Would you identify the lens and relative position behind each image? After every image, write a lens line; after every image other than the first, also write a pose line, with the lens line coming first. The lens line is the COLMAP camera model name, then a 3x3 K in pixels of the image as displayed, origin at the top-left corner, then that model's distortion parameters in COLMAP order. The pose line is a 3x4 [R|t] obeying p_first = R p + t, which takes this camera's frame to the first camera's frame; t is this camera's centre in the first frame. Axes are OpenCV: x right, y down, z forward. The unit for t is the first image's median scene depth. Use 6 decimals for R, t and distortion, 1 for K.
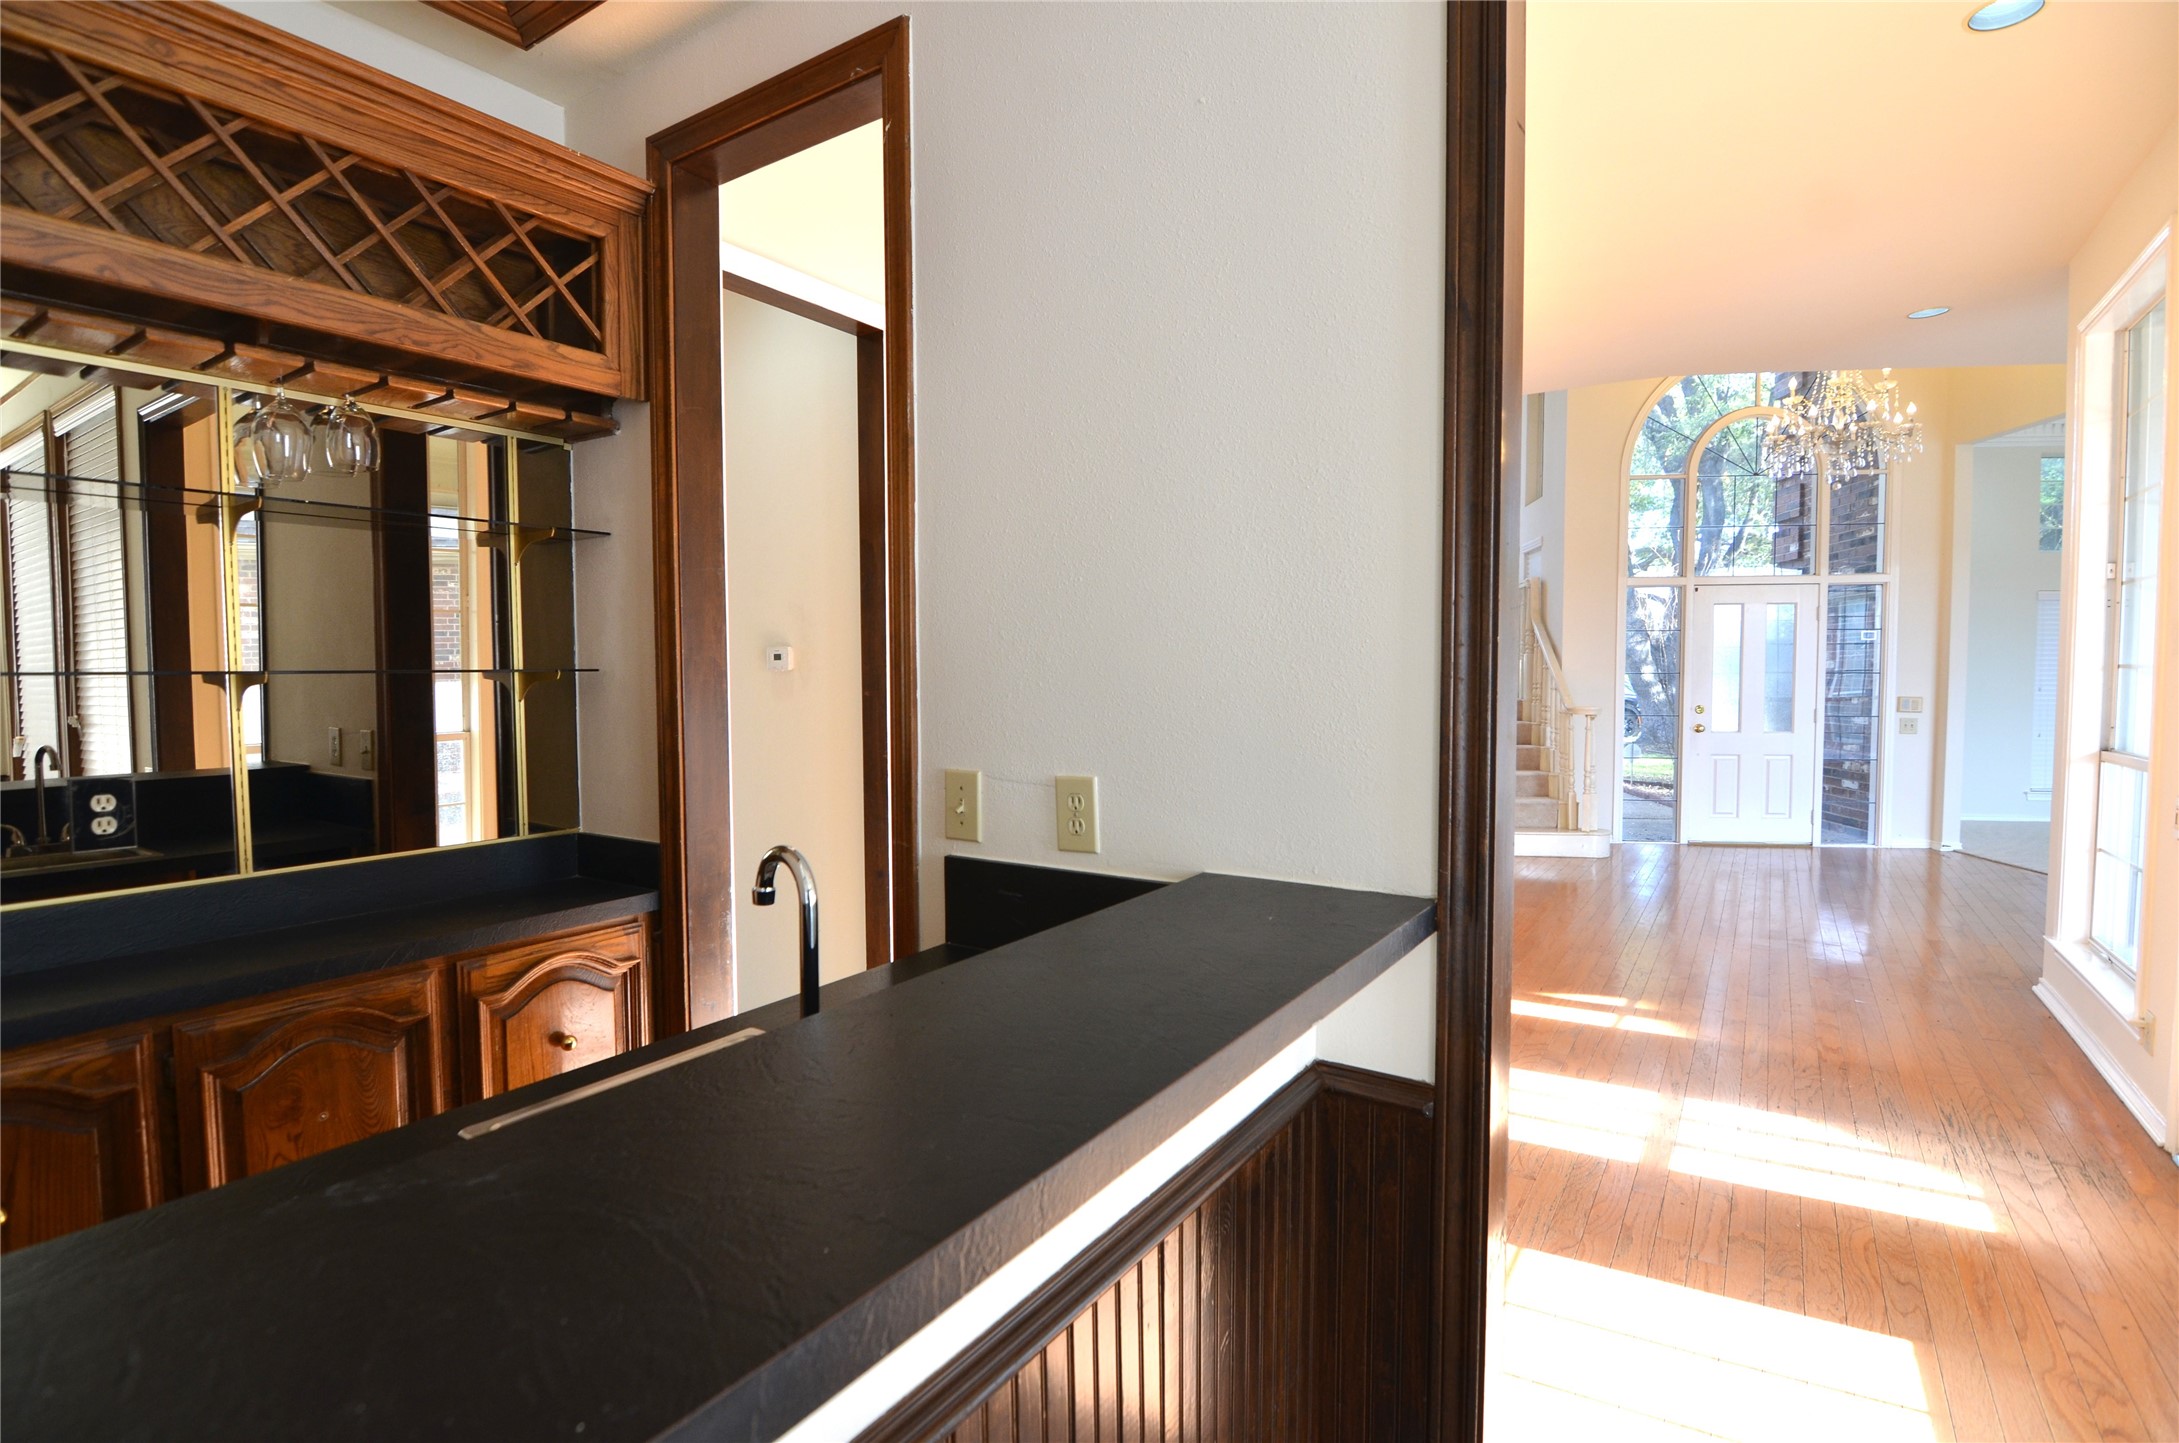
lens RADIAL K [[1043.6, 0, 1089.3], [0, 1043.6, 725.1], [0, 0, 1]] dist [-0.001305, -0.014400]
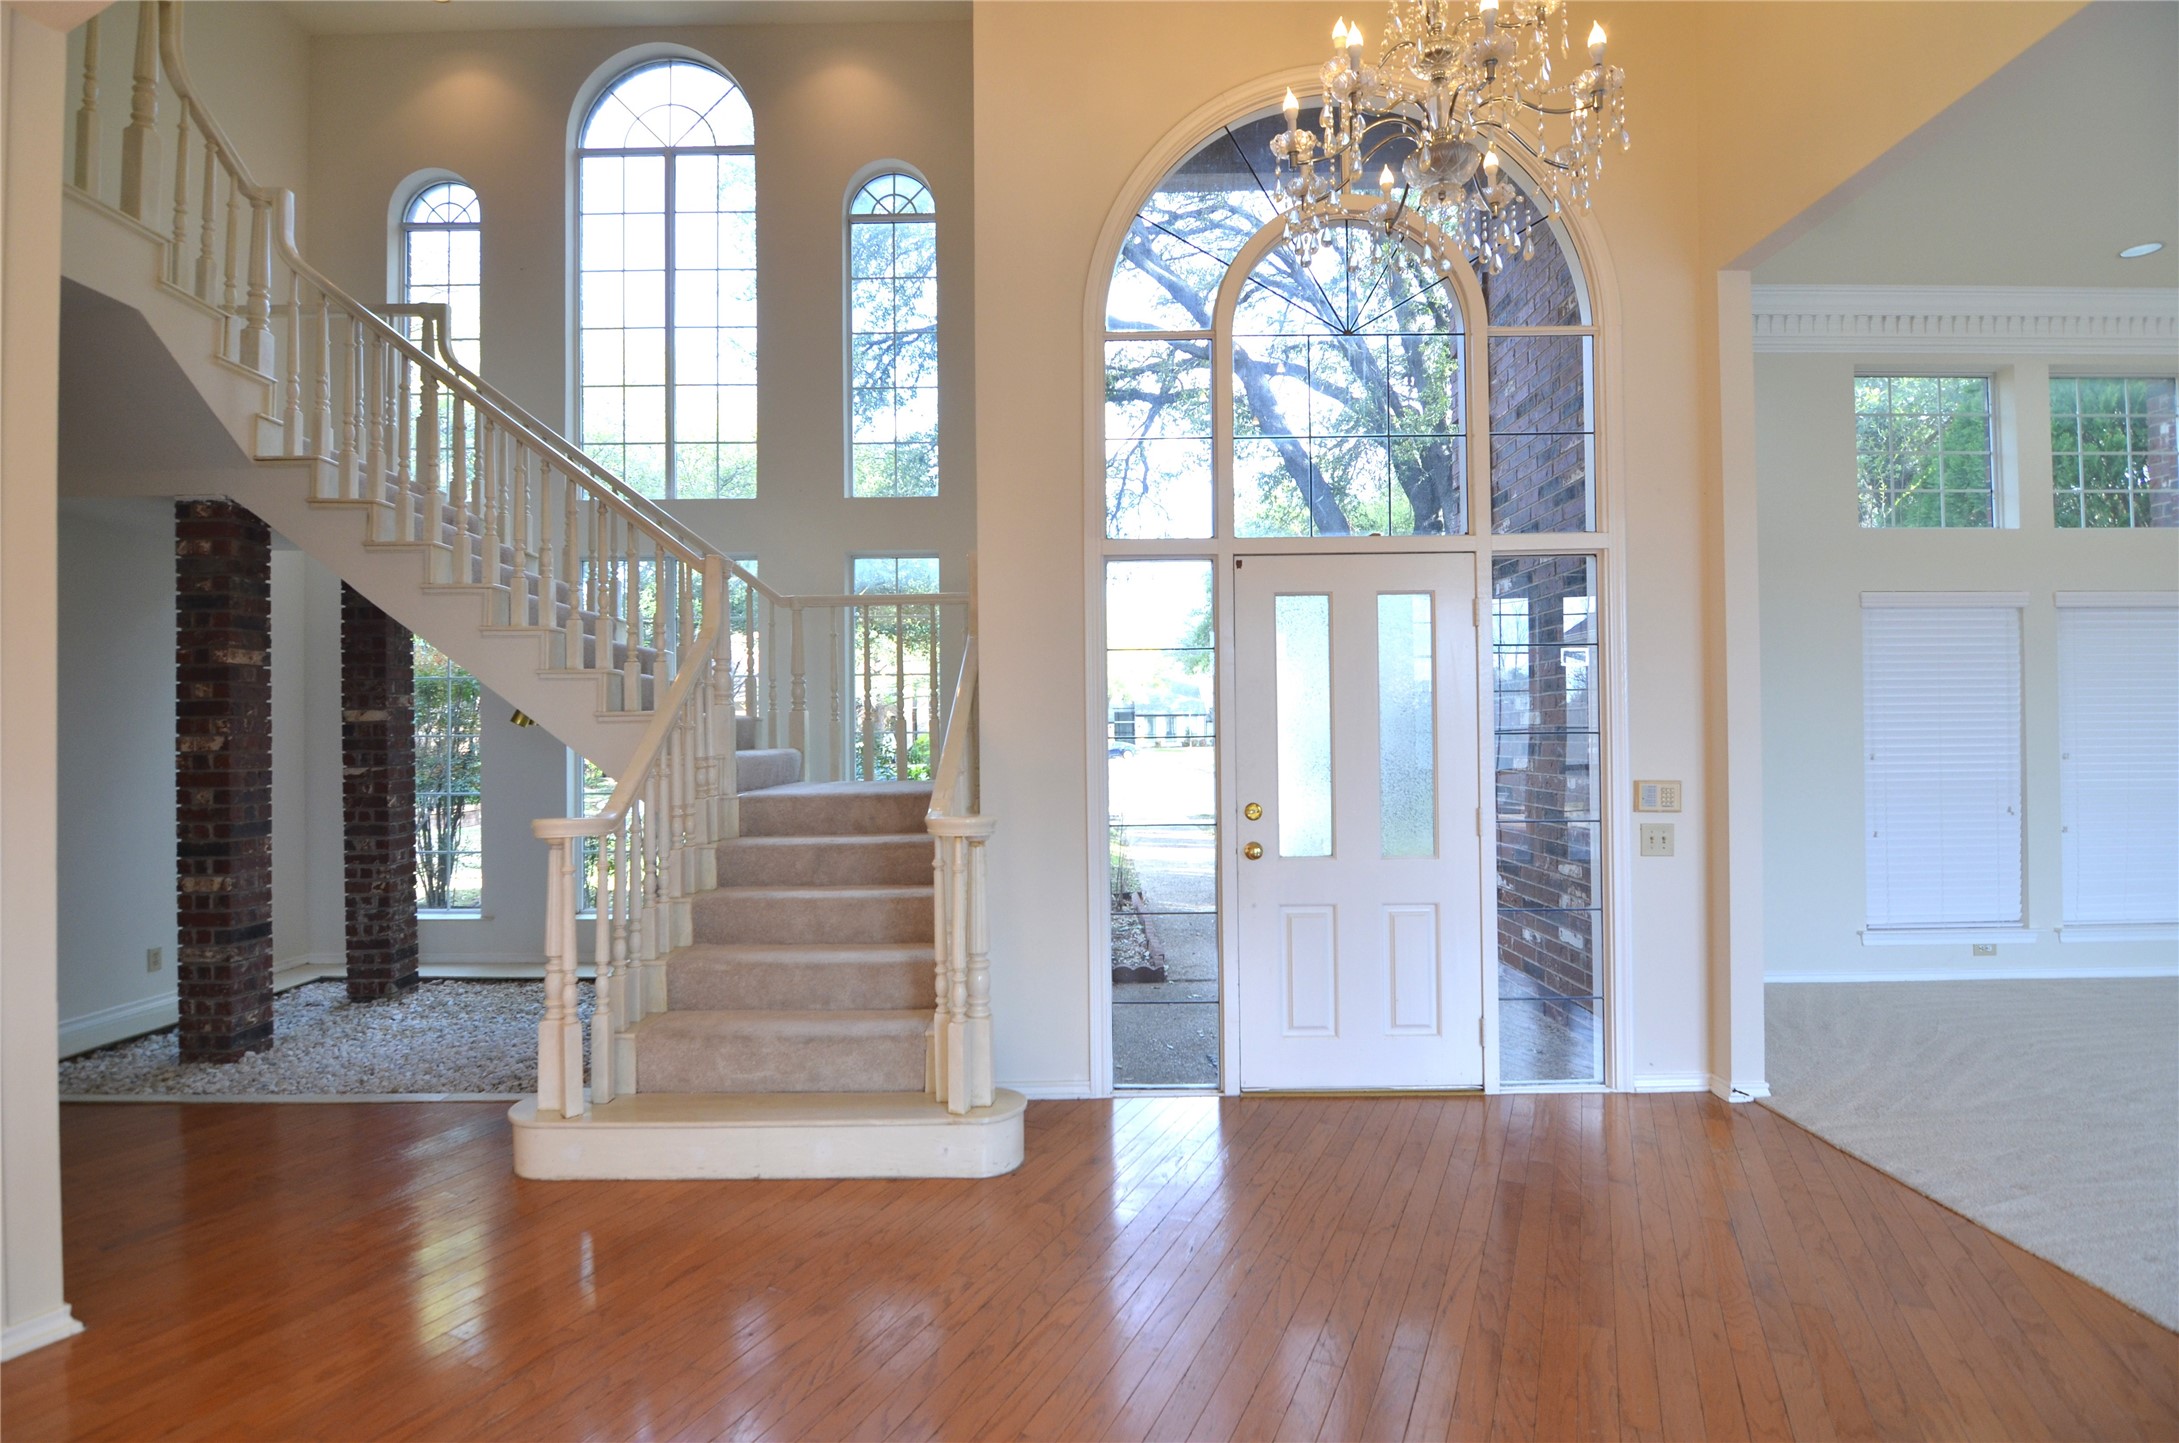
lens RADIAL K [[1043.6, 0, 1089.3], [0, 1043.6, 725.1], [0, 0, 1]] dist [-0.001305, -0.014400]
pose [[0.990395, -0.005943, 0.138140, 0.449108], [0.014266, 0.998136, -0.059337, -0.027471], [-0.137530, 0.060738, 0.988634, 0.538128]]
